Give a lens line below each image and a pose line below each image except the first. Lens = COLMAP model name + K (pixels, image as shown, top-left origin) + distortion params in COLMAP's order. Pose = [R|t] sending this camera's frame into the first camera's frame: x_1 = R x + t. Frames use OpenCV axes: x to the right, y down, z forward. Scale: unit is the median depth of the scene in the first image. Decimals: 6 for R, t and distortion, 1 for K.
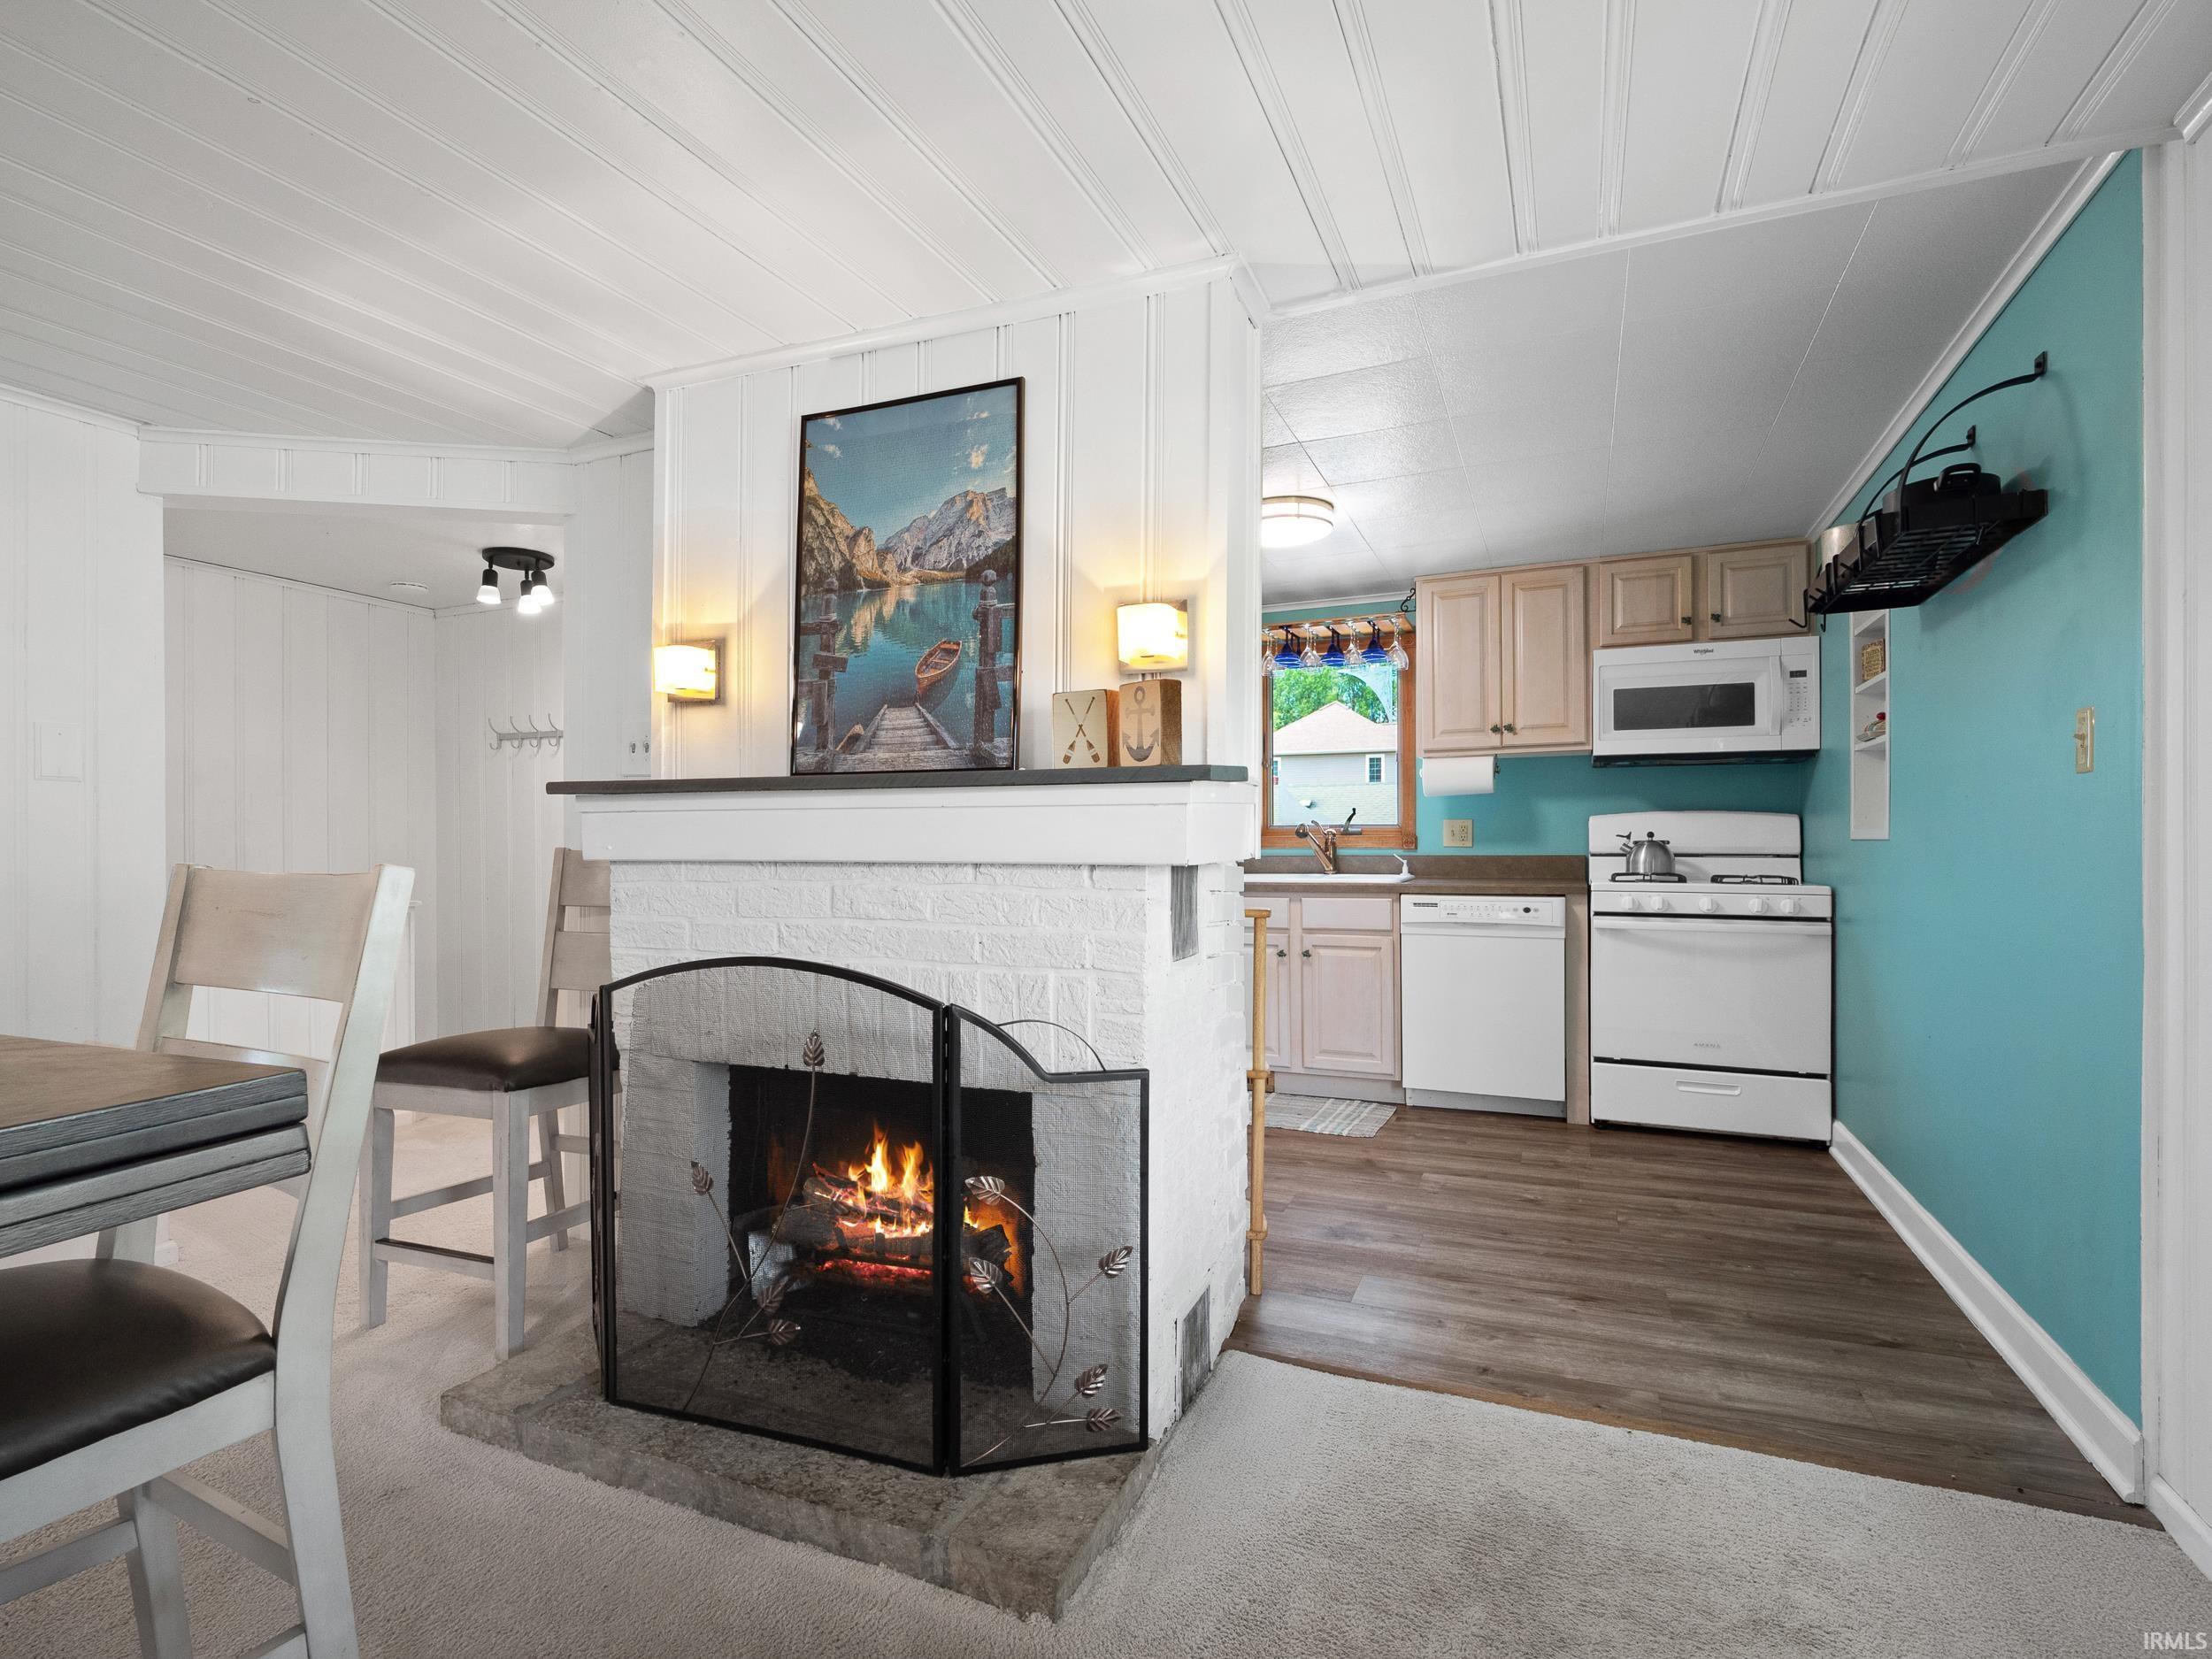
lens RADIAL K [[1100.4, 0, 1097.6], [0, 1100.4, 839.5], [0, 0, 1]] dist [-0.018754, -0.000865]
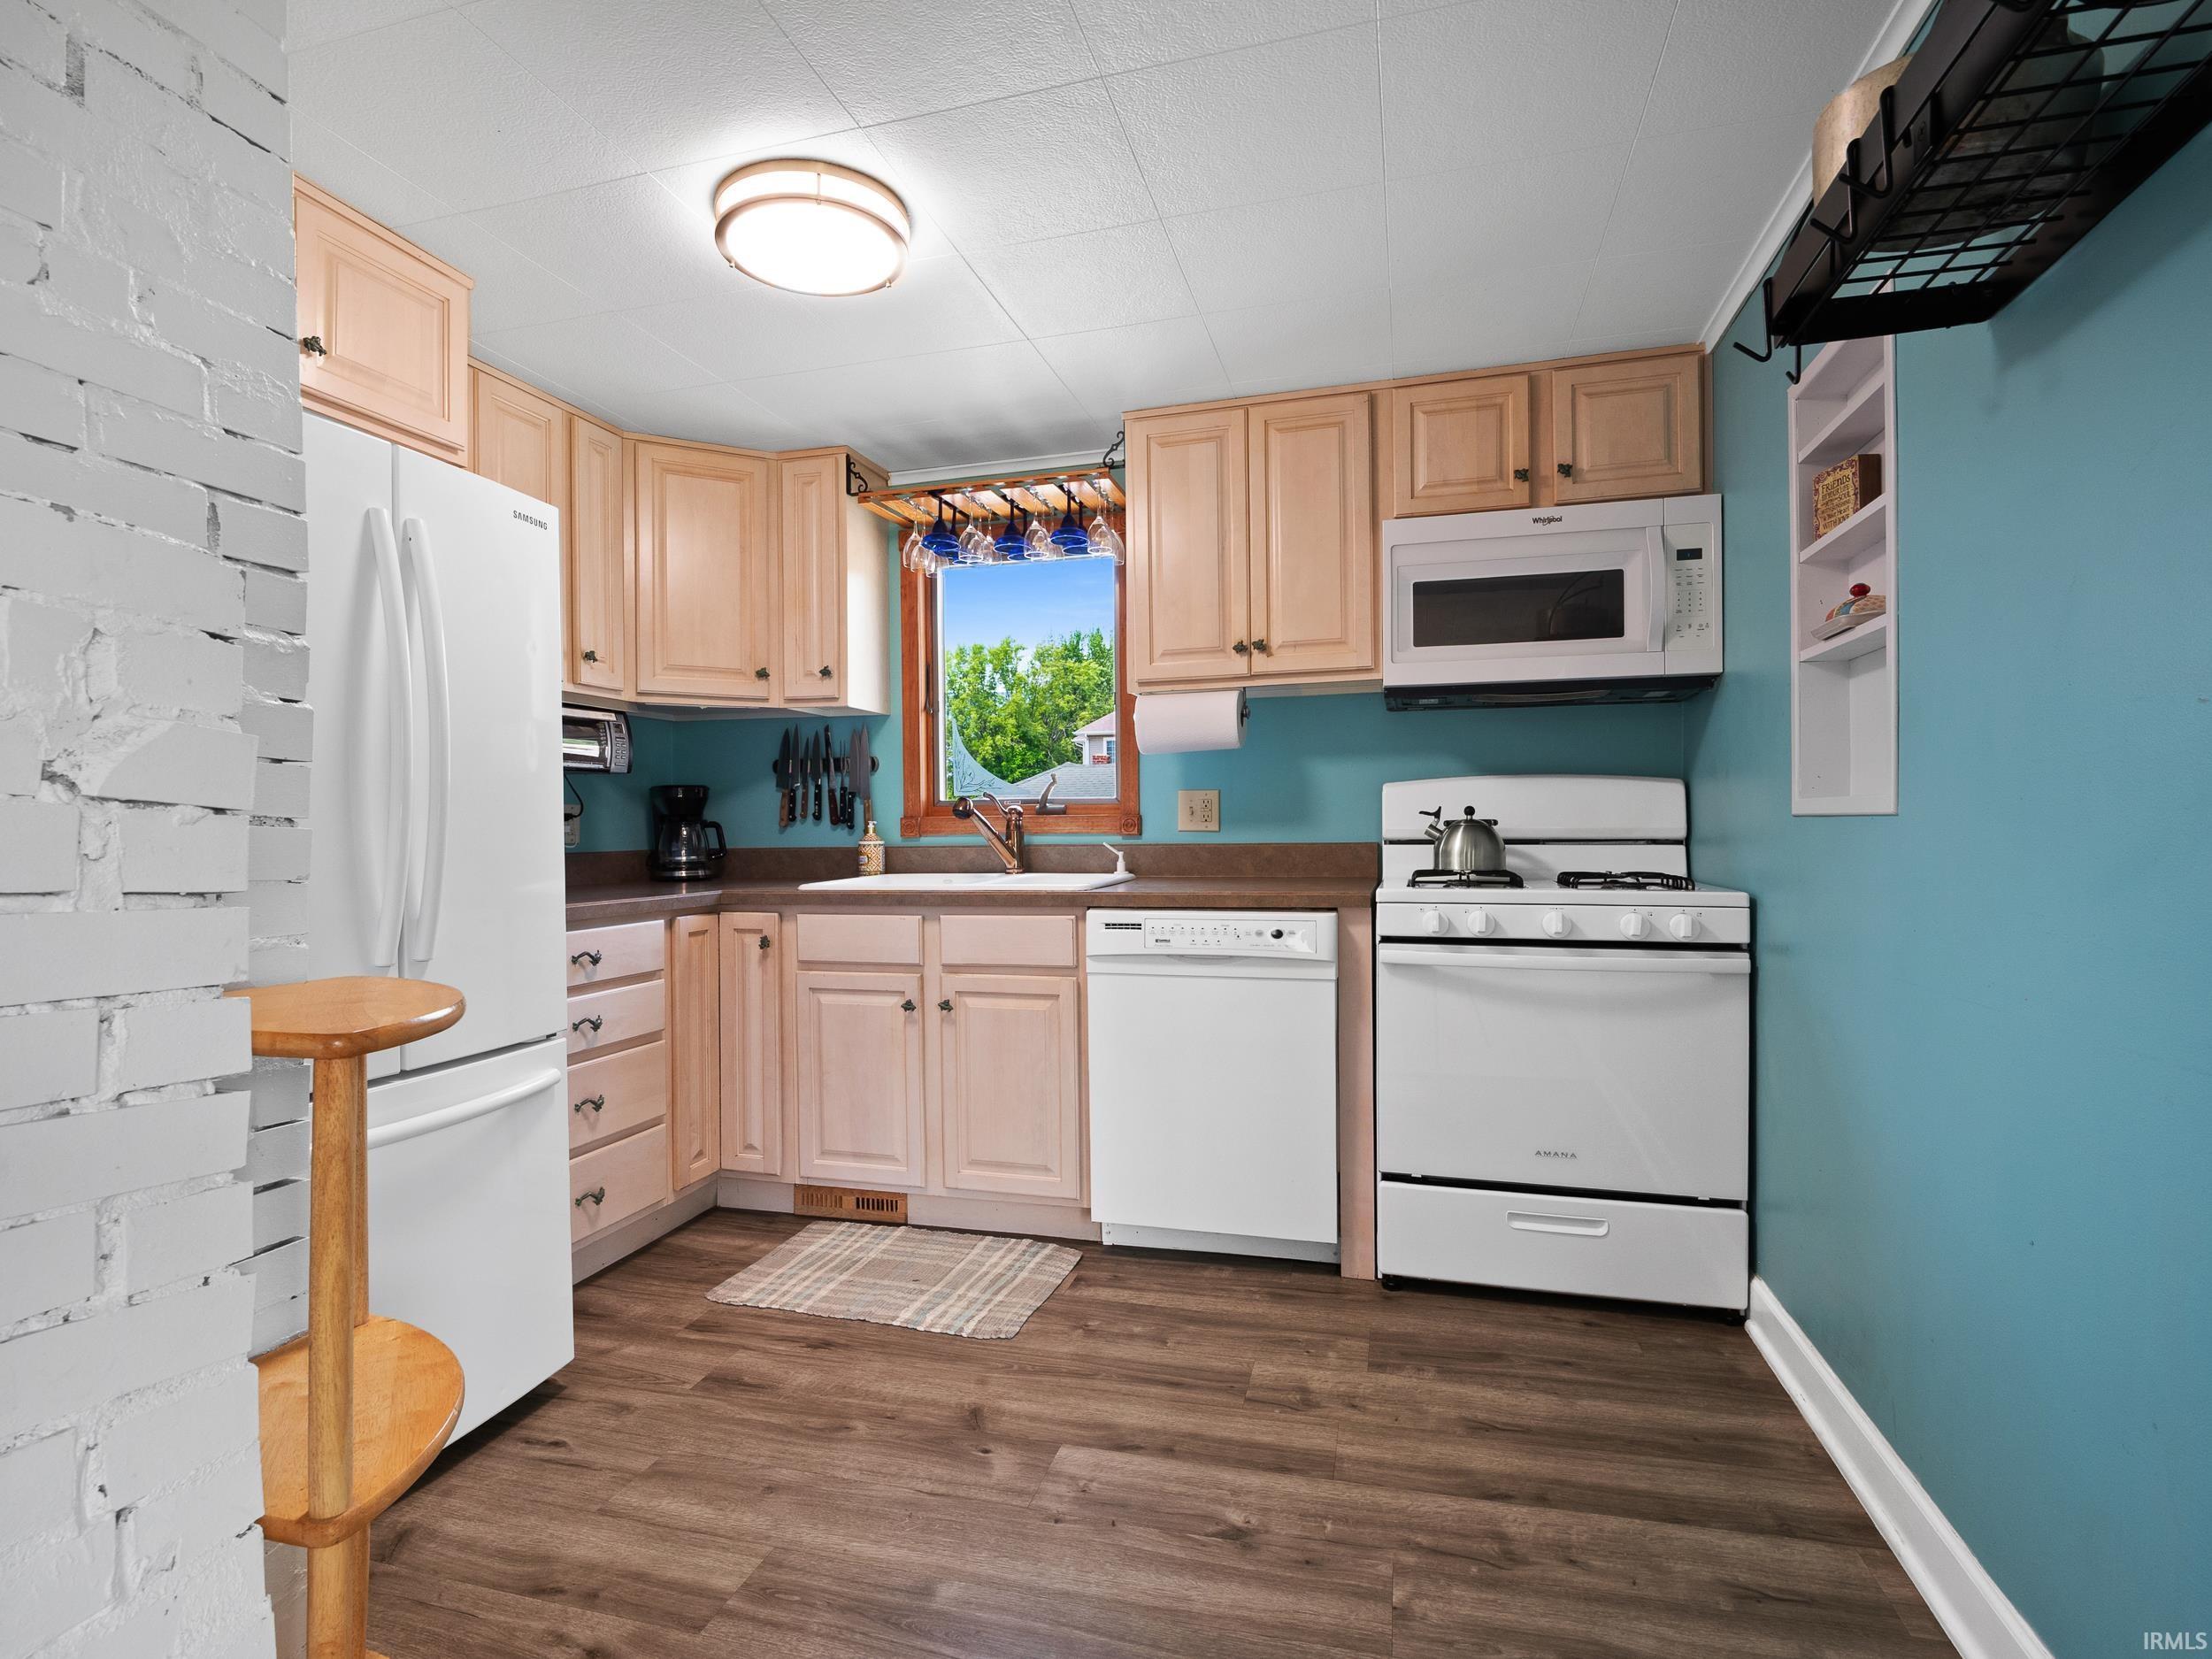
lens RADIAL K [[1100.4, 0, 1110.1], [0, 1100.4, 838.3], [0, 0, 1]] dist [-0.018754, -0.000865]
pose [[0.990474, -0.011299, 0.137233, 0.212872], [0.008964, 0.999805, 0.017621, -0.001290], [-0.137406, -0.016223, 0.990382, 0.400652]]
